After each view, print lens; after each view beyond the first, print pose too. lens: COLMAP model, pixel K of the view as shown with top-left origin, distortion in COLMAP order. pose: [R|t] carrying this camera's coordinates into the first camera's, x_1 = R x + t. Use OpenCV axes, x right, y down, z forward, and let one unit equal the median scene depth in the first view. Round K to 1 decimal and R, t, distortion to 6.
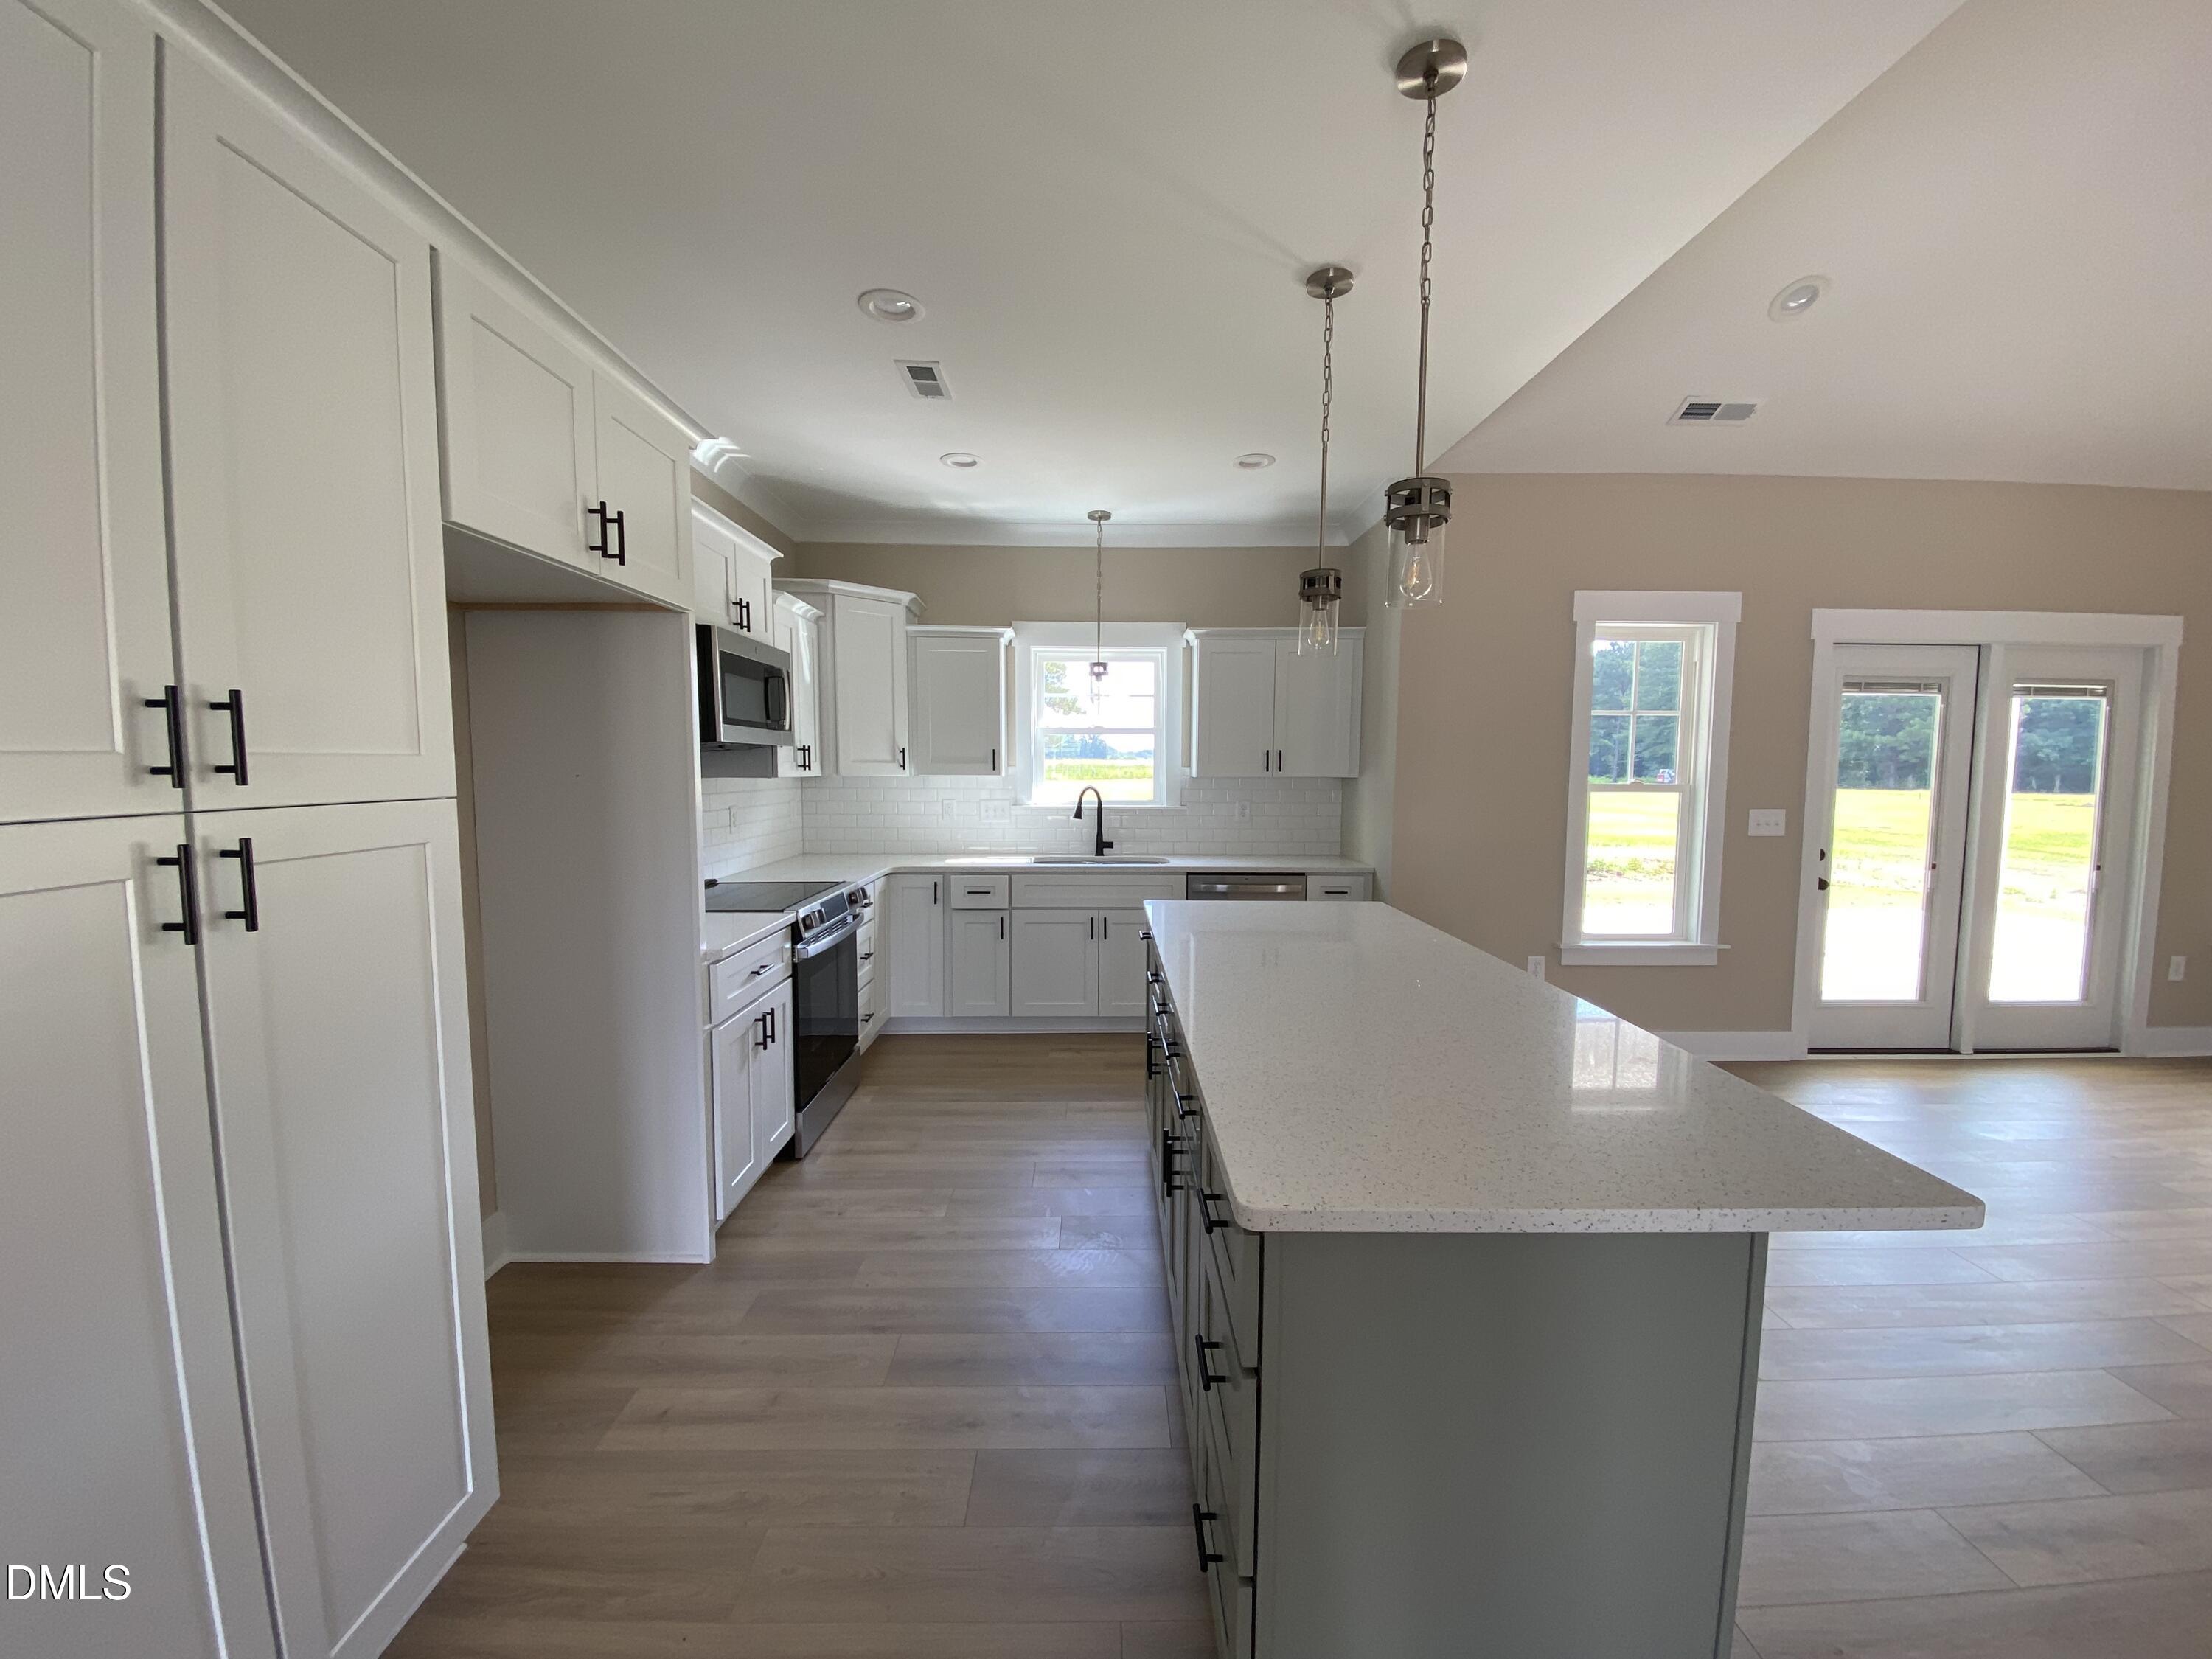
lens RADIAL K [[900.8, 0, 1113.4], [0, 900.8, 820.4], [0, 0, 1]] dist [0.002051, -0.003026]
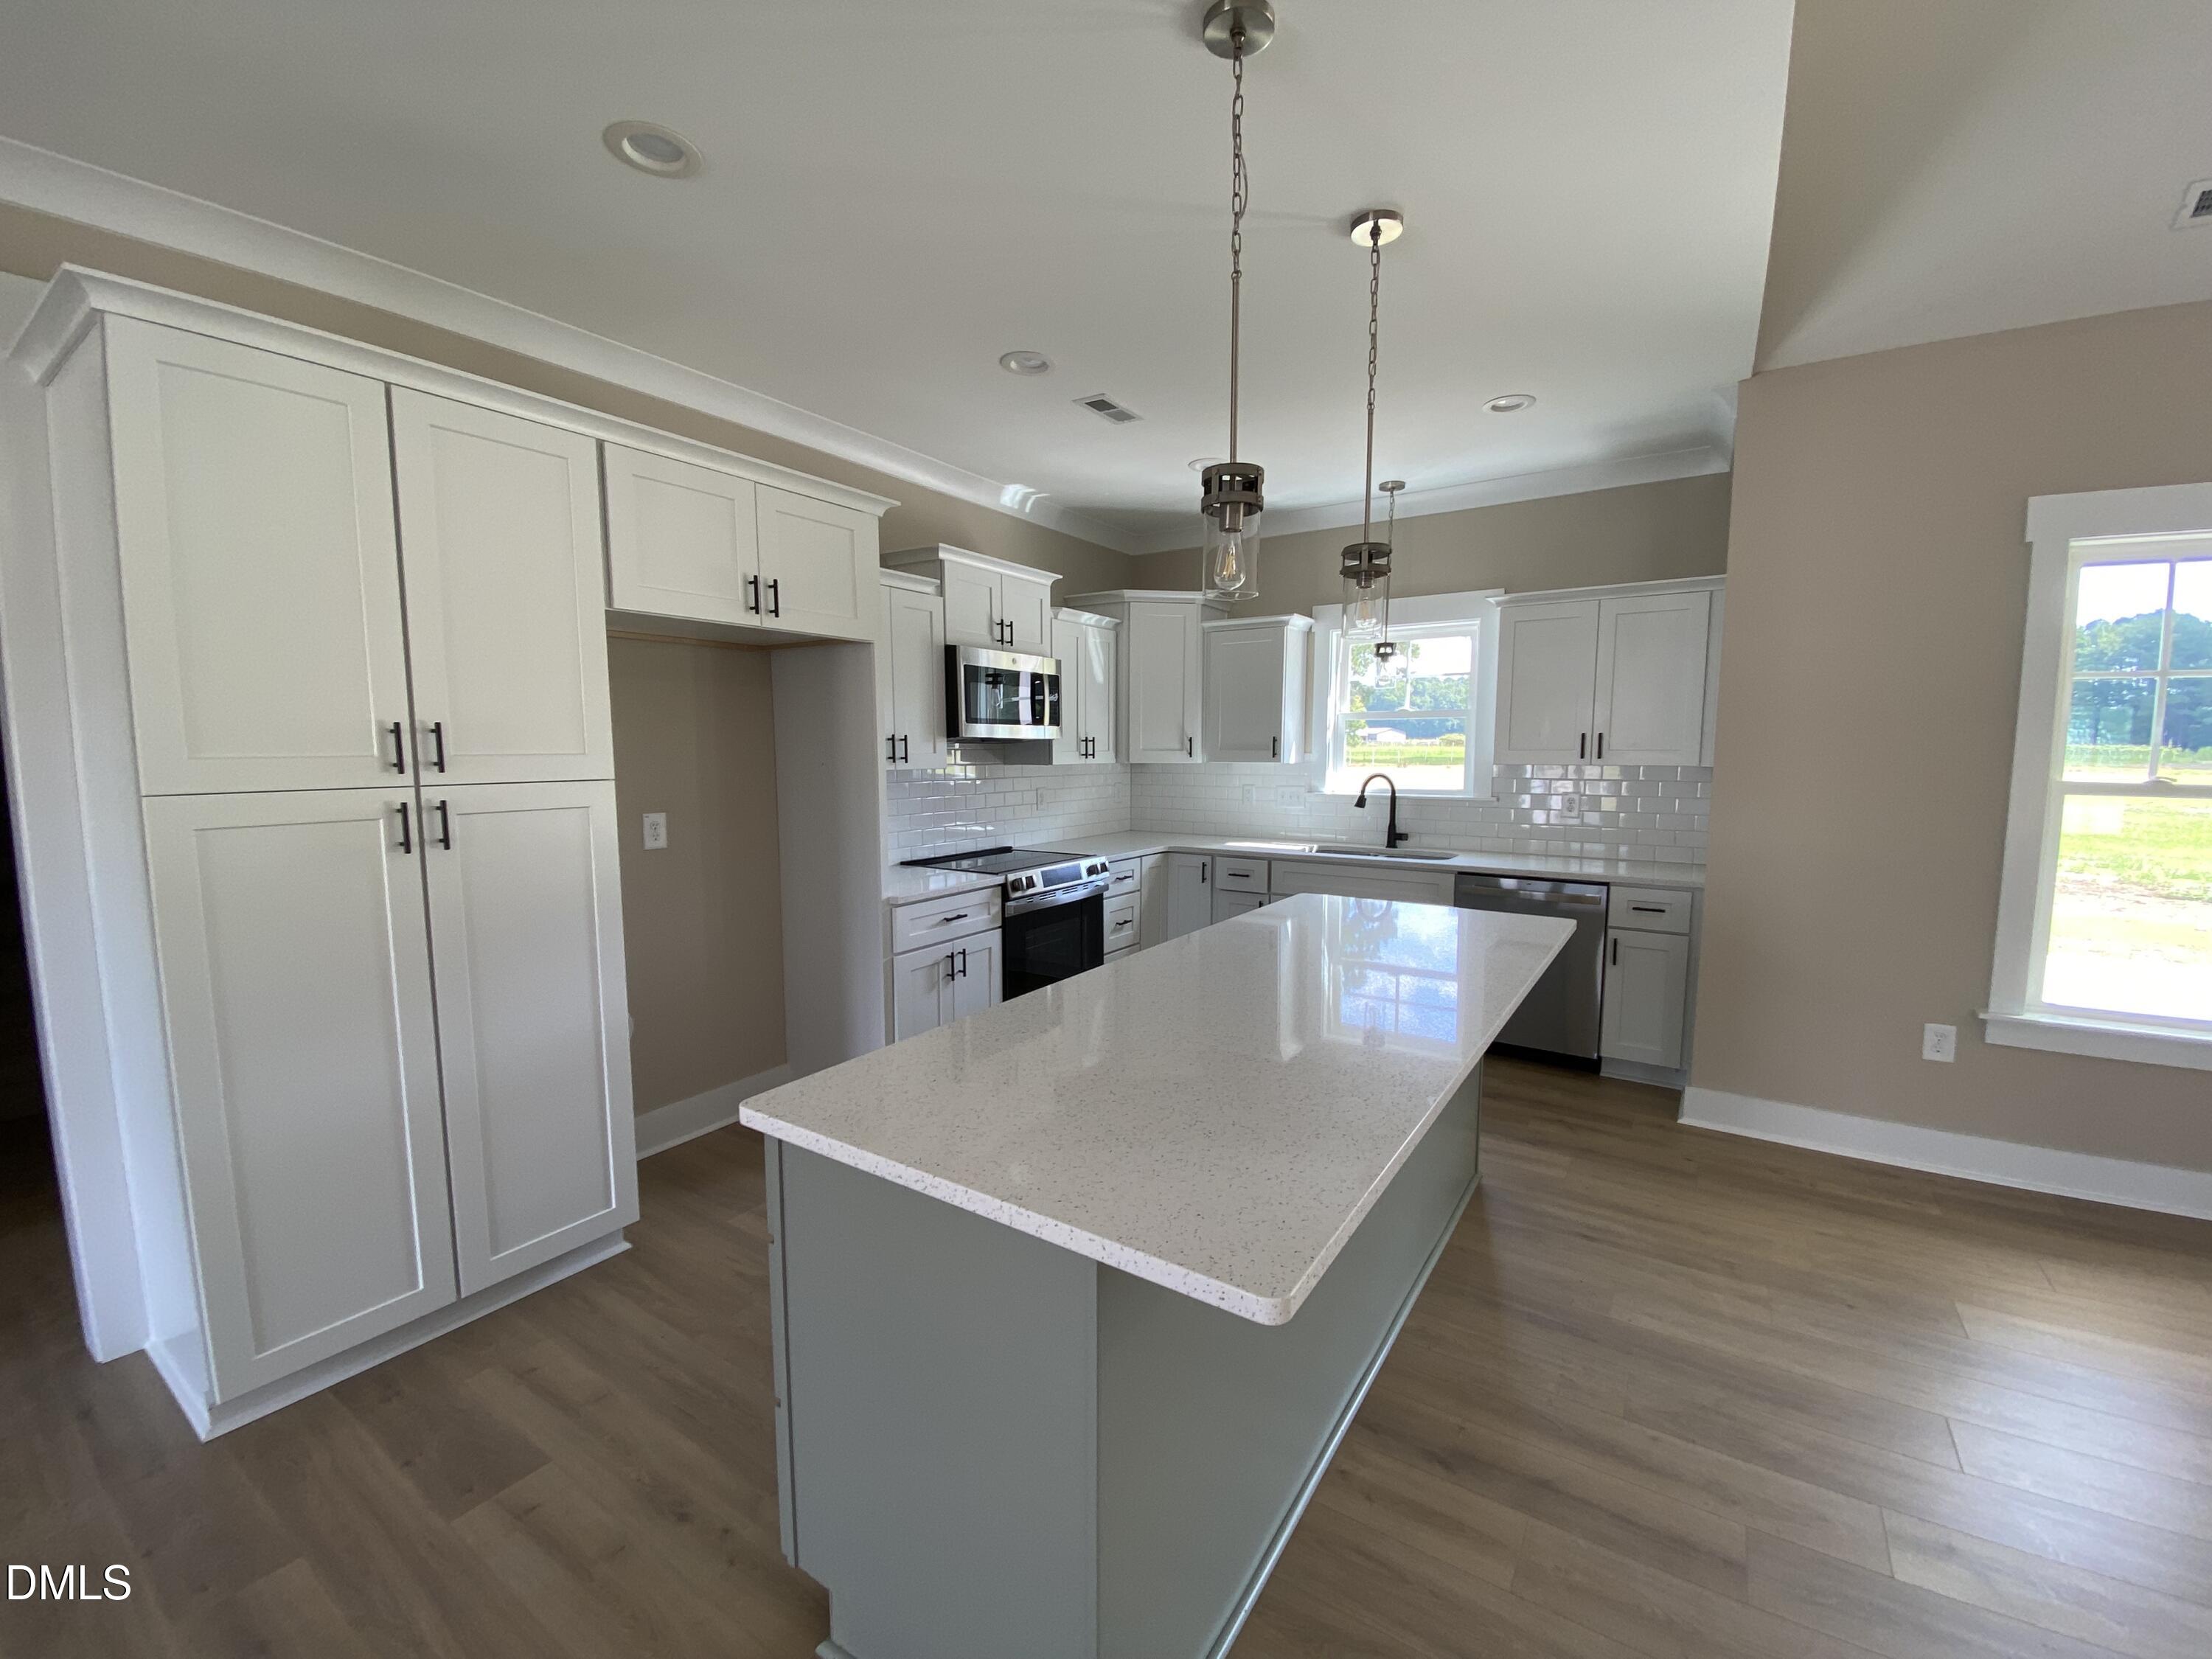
lens RADIAL K [[900.8, 0, 1119.8], [0, 900.8, 826.8], [0, 0, 1]] dist [0.002051, -0.003026]
pose [[0.829197, 0.046686, -0.557003, 0.328298], [-0.031829, 0.998833, 0.036335, -0.010014], [0.558050, -0.012400, 0.829715, 0.055270]]
